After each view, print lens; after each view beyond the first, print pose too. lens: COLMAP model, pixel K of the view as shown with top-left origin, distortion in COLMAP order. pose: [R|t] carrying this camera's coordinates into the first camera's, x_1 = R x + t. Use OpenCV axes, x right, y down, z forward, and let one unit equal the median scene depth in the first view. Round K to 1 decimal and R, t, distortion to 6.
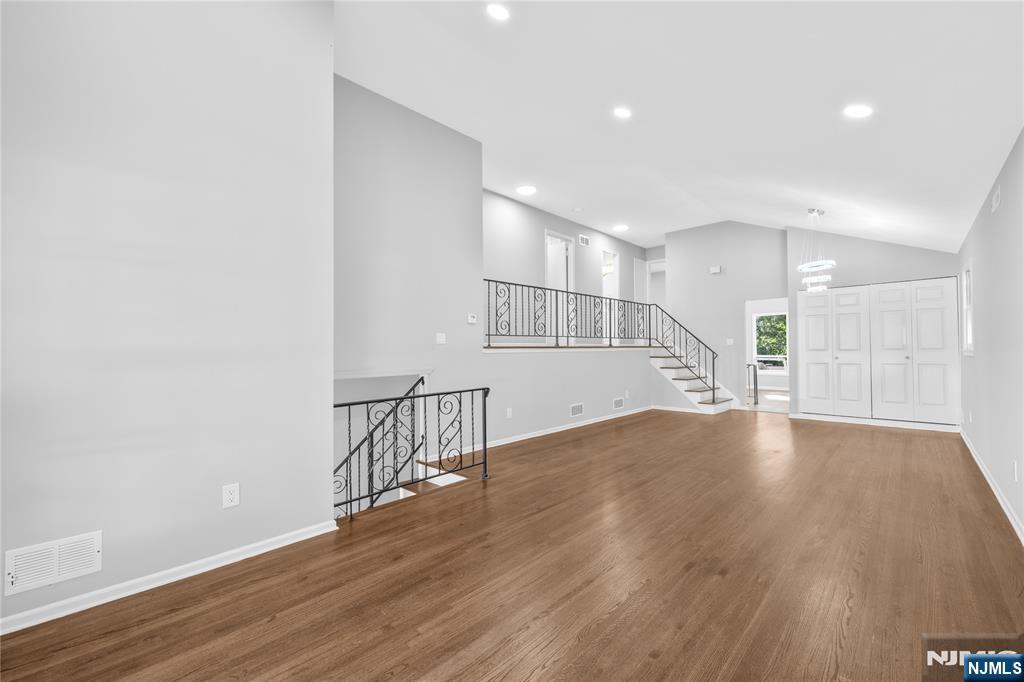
lens RADIAL K [[412.0, 0, 512.0], [0, 412.0, 341.0], [0, 0, 1]] dist [-0.000025, 0.000102]
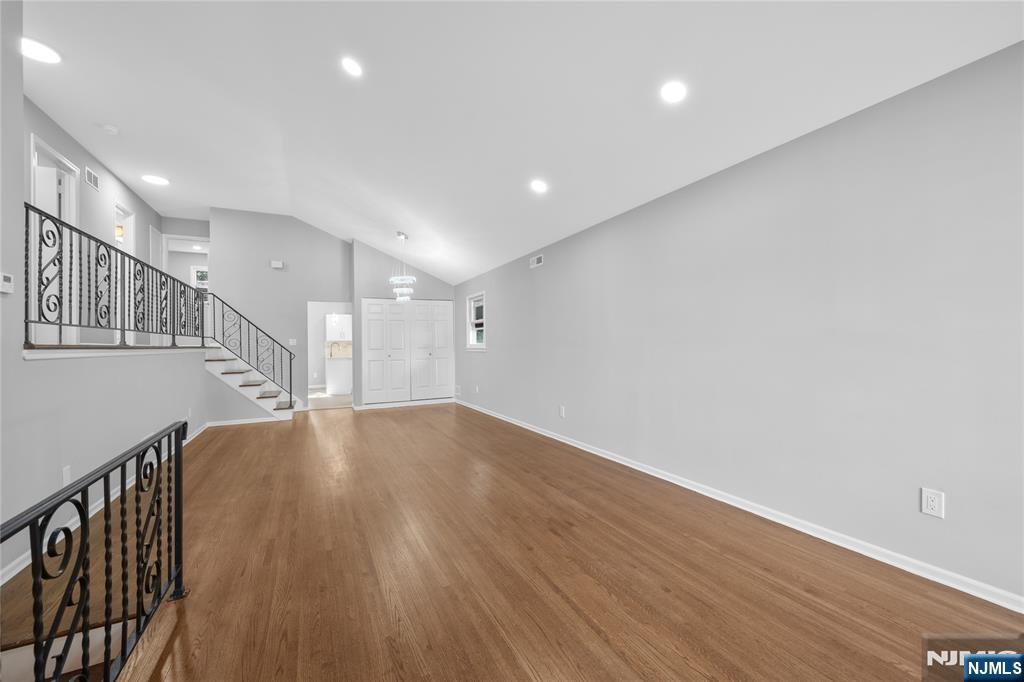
lens RADIAL K [[406.7, 0, 509.0], [0, 406.7, 339.6], [0, 0, 1]] dist [-0.000964, 0.000391]
pose [[0.344822, 0.014837, 0.938551, -0.219415], [-0.006593, 0.999889, -0.013385, 0.006572], [-0.938645, -0.001572, 0.344881, 0.230375]]
